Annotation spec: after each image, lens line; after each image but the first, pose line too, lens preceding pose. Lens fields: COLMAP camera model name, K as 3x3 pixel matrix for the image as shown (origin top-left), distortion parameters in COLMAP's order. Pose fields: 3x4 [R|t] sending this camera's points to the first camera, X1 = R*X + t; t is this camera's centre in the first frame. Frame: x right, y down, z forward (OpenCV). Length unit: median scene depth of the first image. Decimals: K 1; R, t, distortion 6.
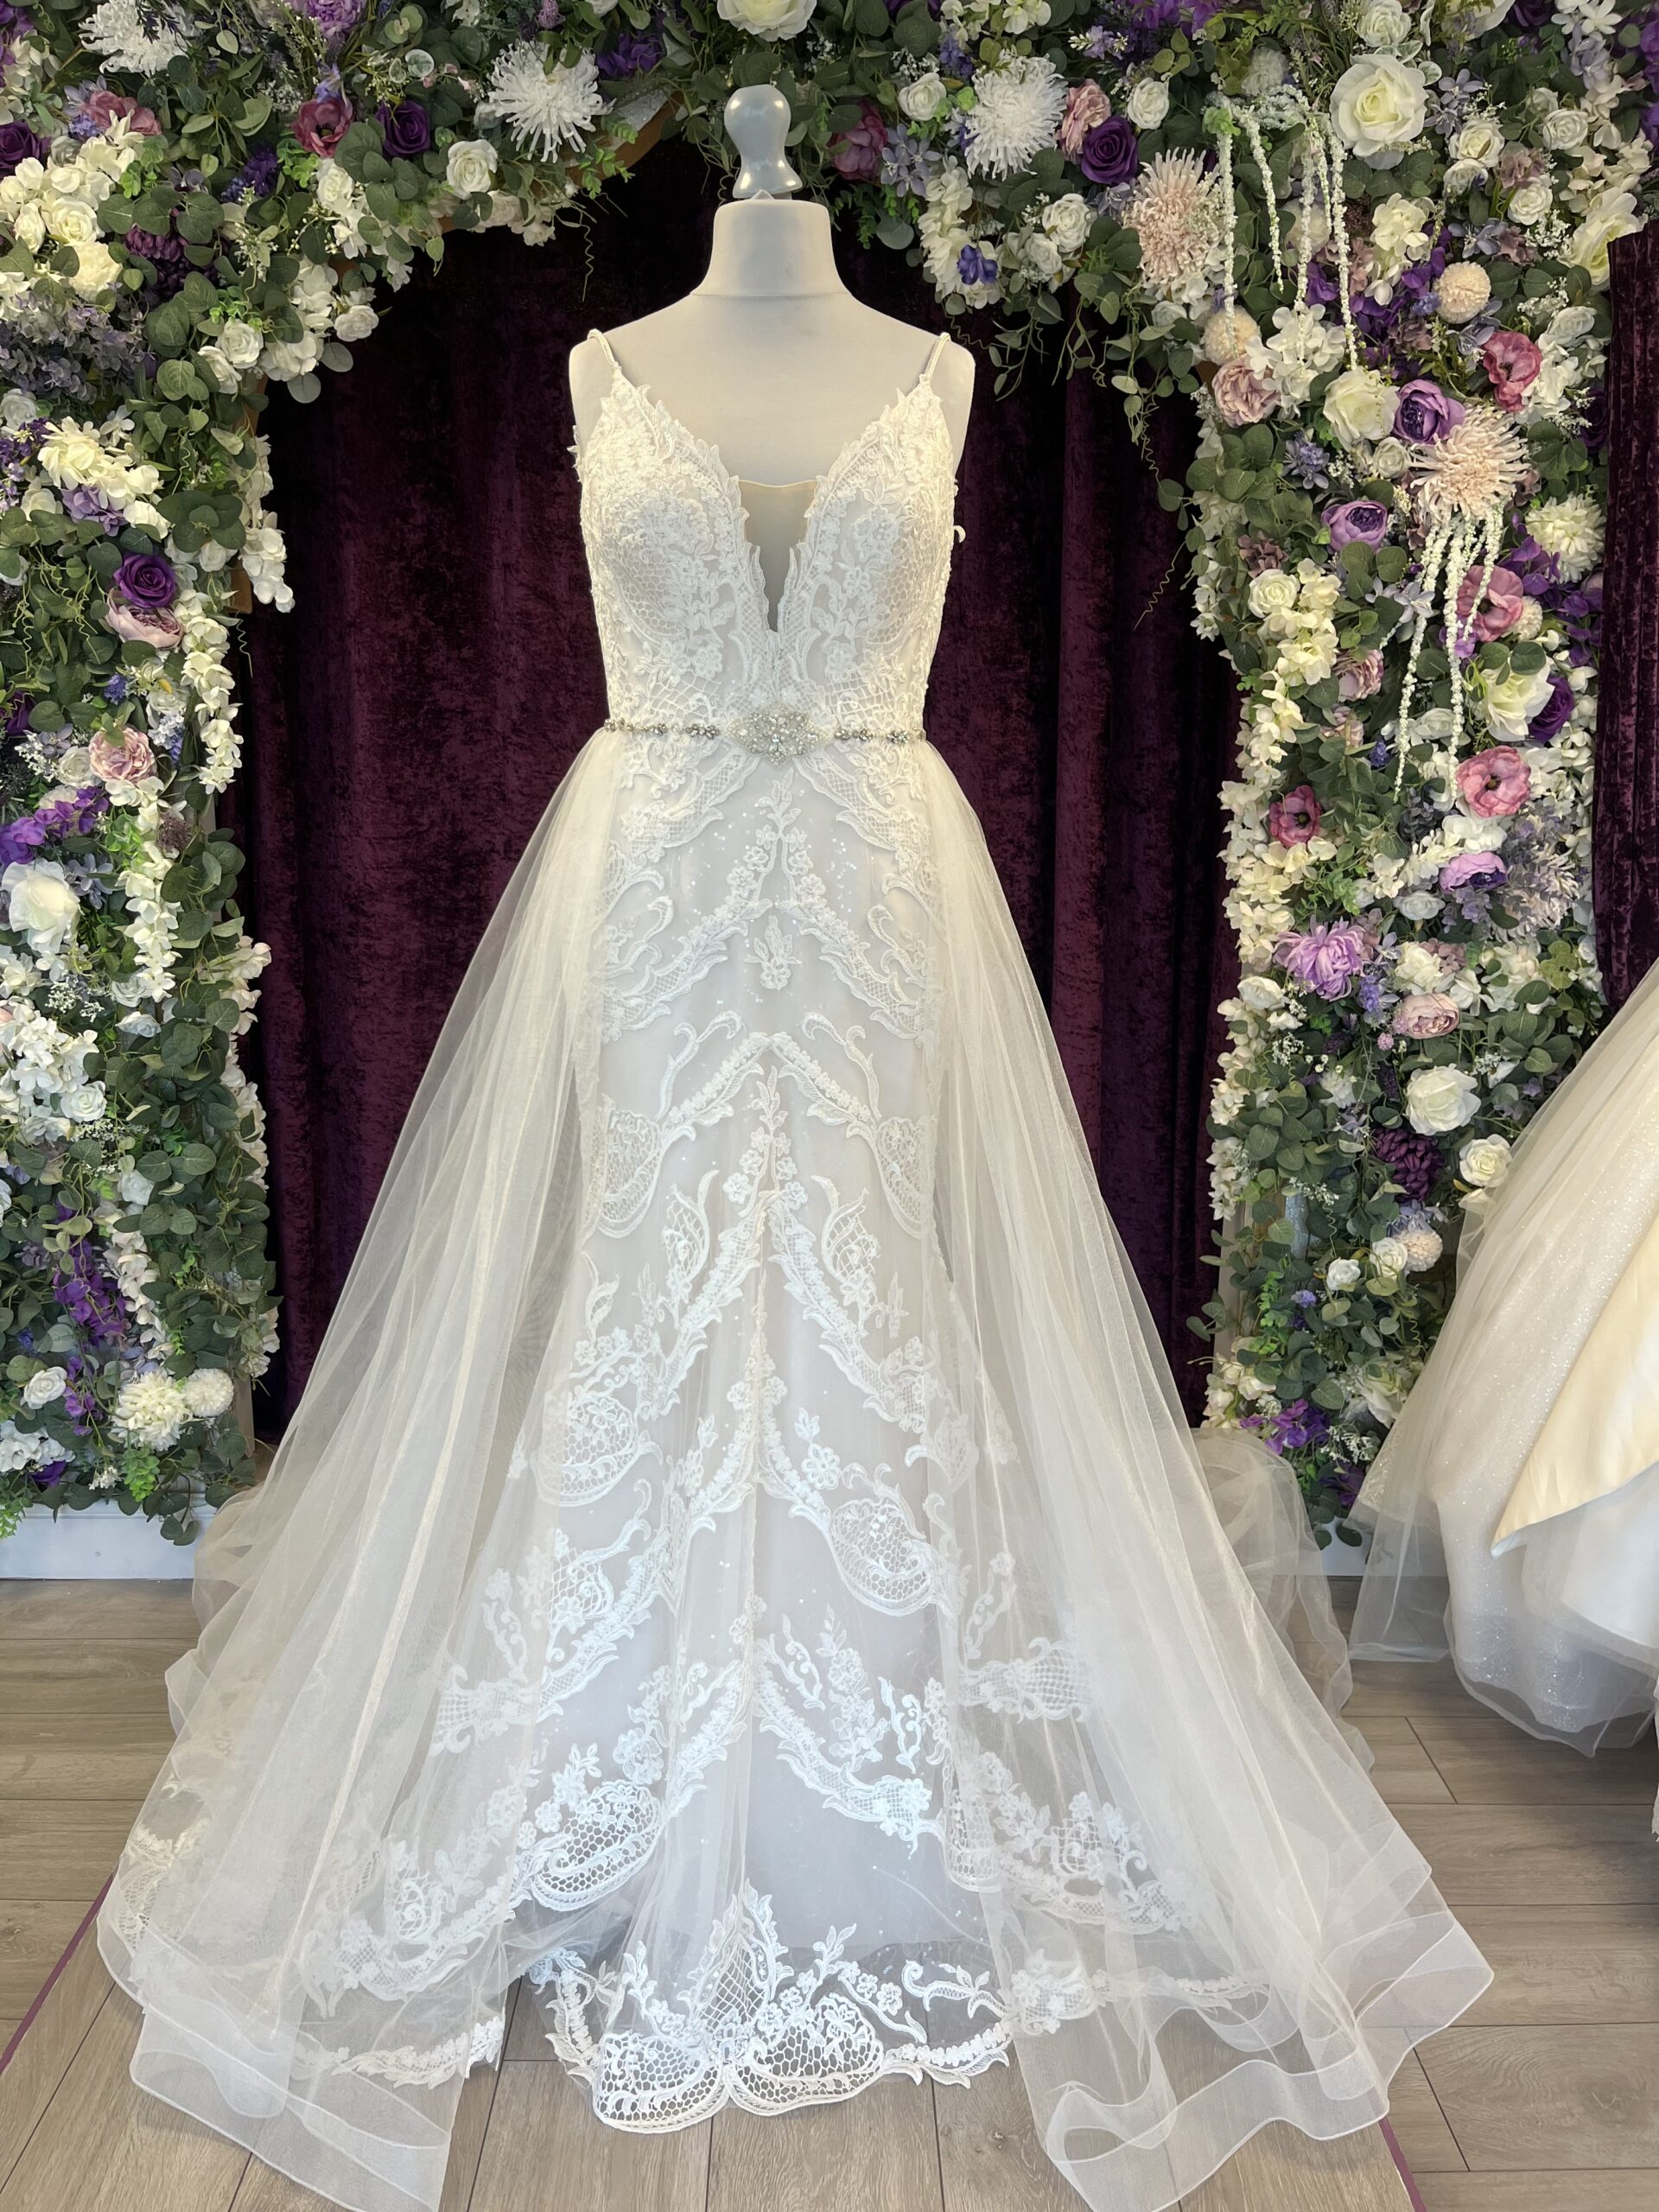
lens RADIAL K [[1642.5, 0, 828.9], [0, 1642.5, 1114.7], [0, 0, 1]] dist [0.079400, -0.122522]
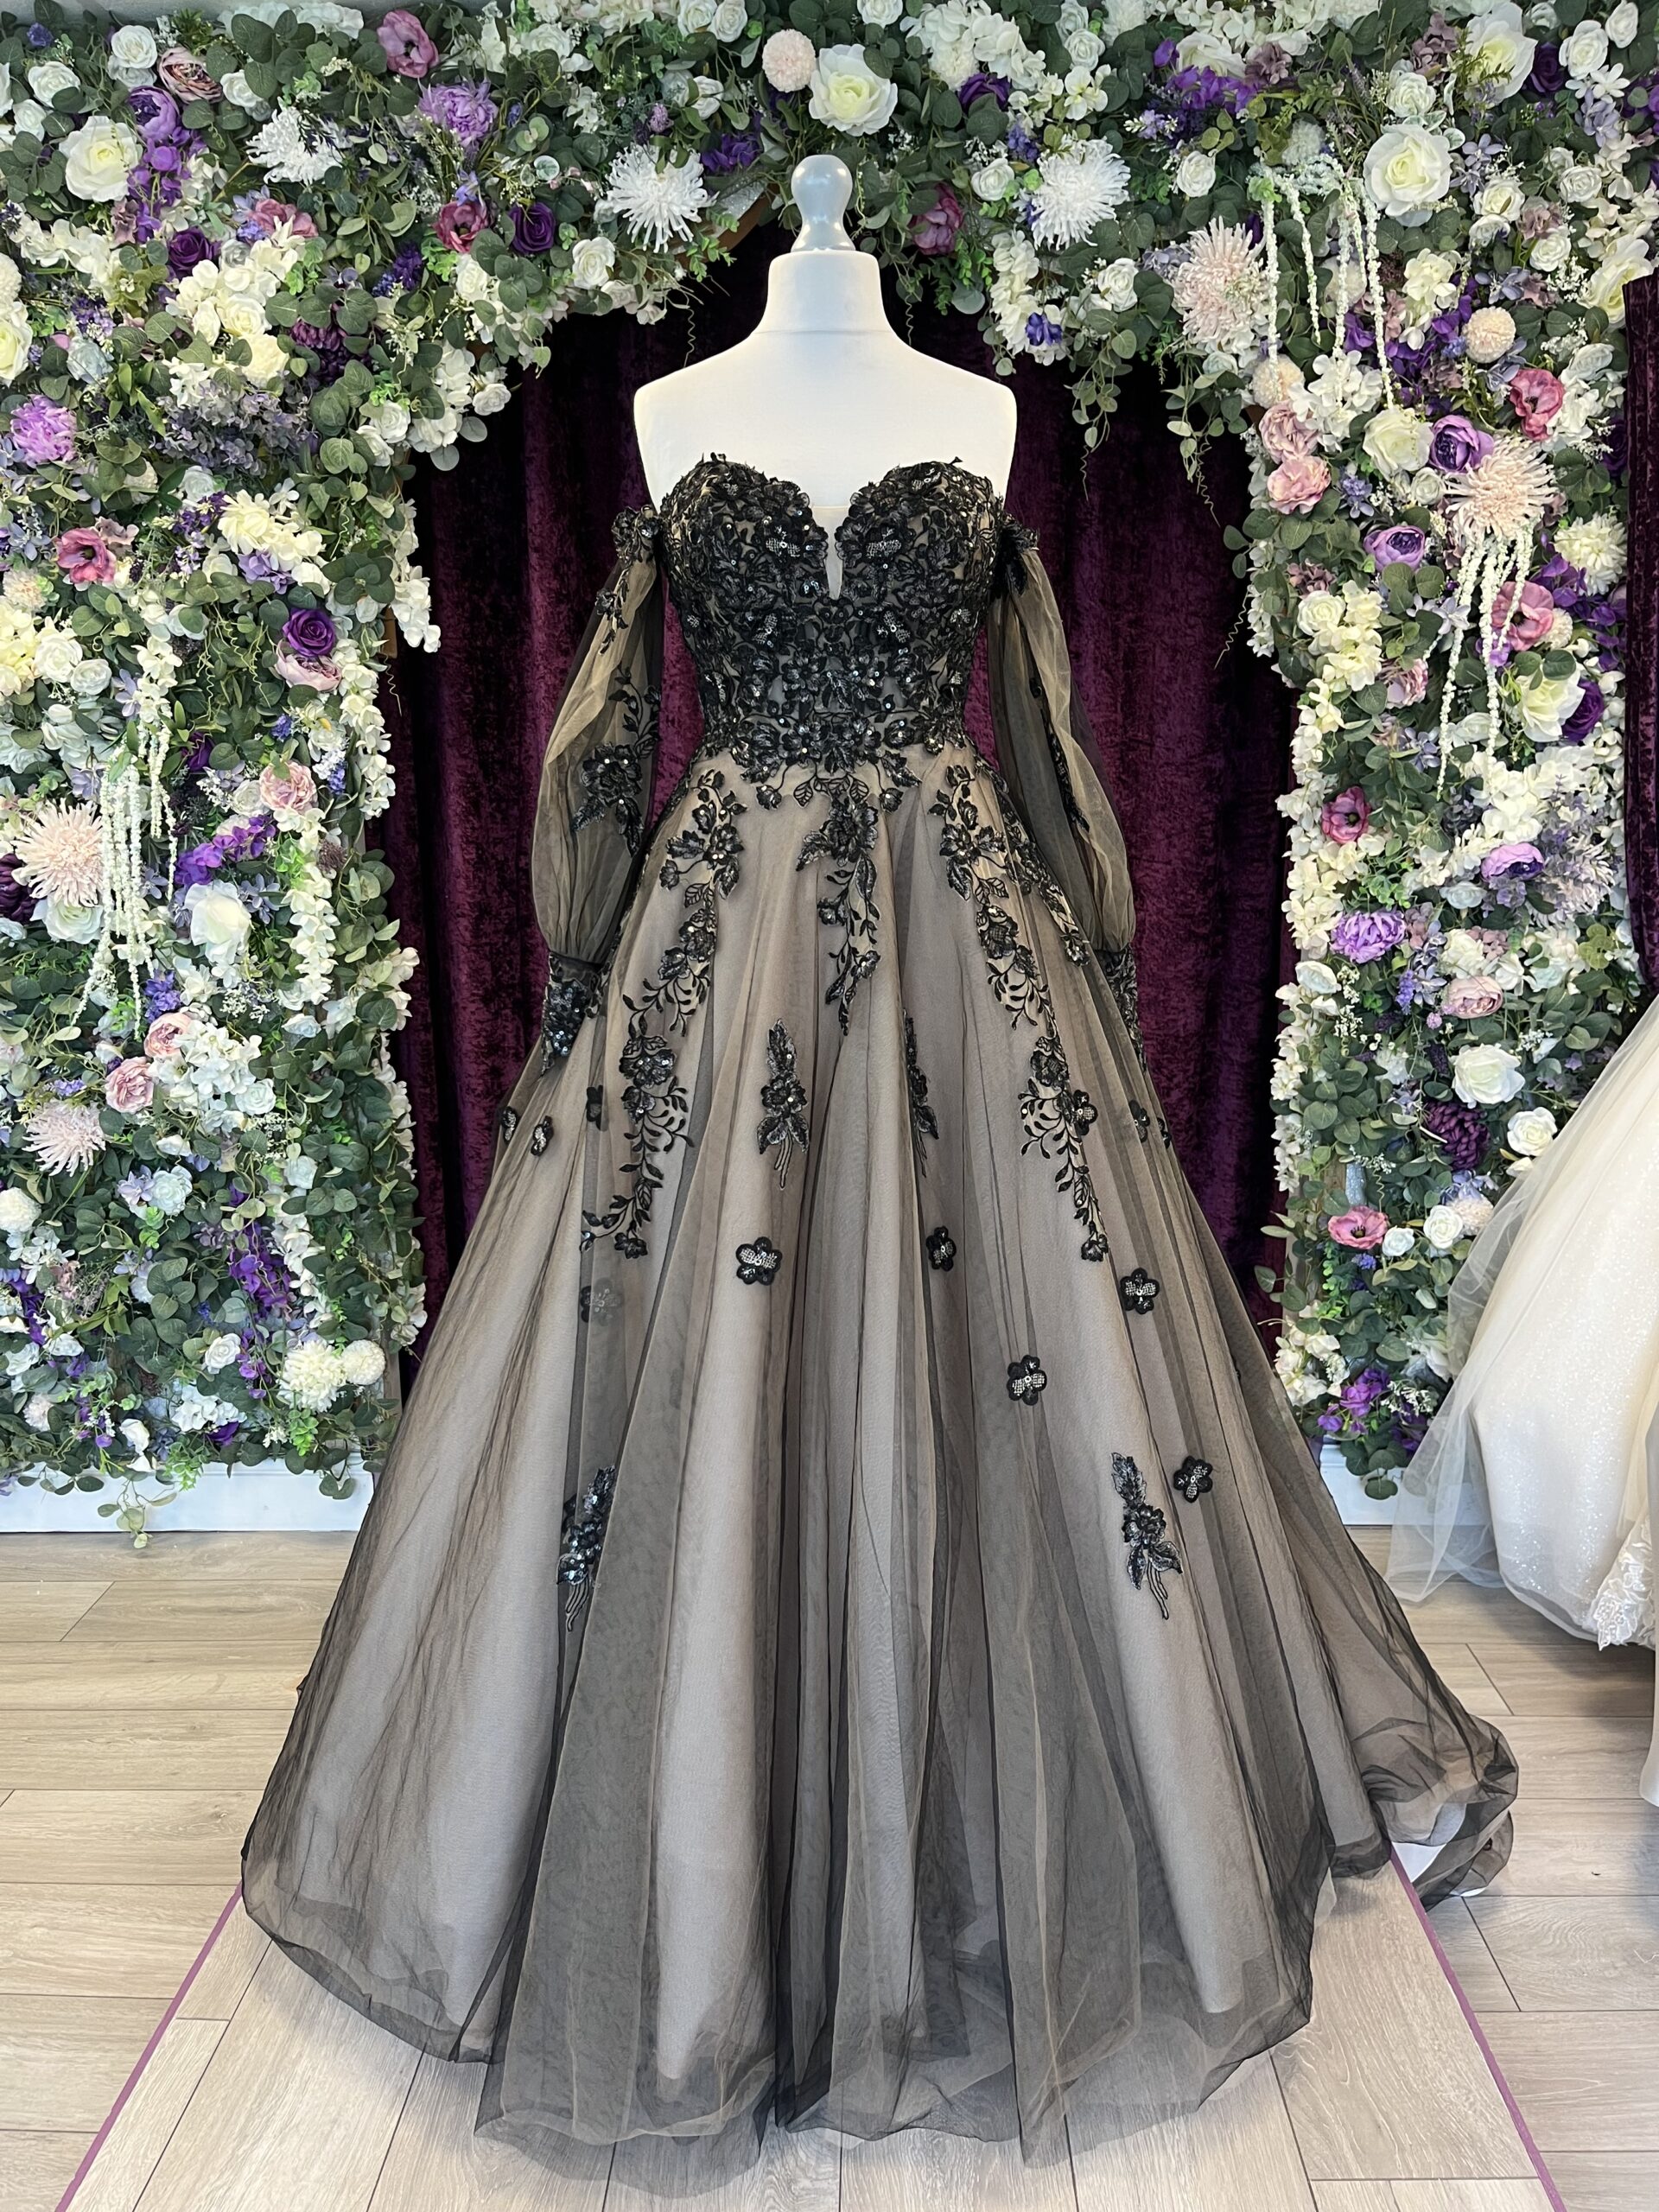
lens RADIAL K [[1642.5, 0, 823.2], [0, 1642.5, 1114.9], [0, 0, 1]] dist [0.079400, -0.122522]
pose [[0.998820, -0.015785, -0.045919, -0.015563], [0.015098, 0.999769, -0.015266, 0.029766], [0.046149, 0.014555, 0.998829, -0.107156]]
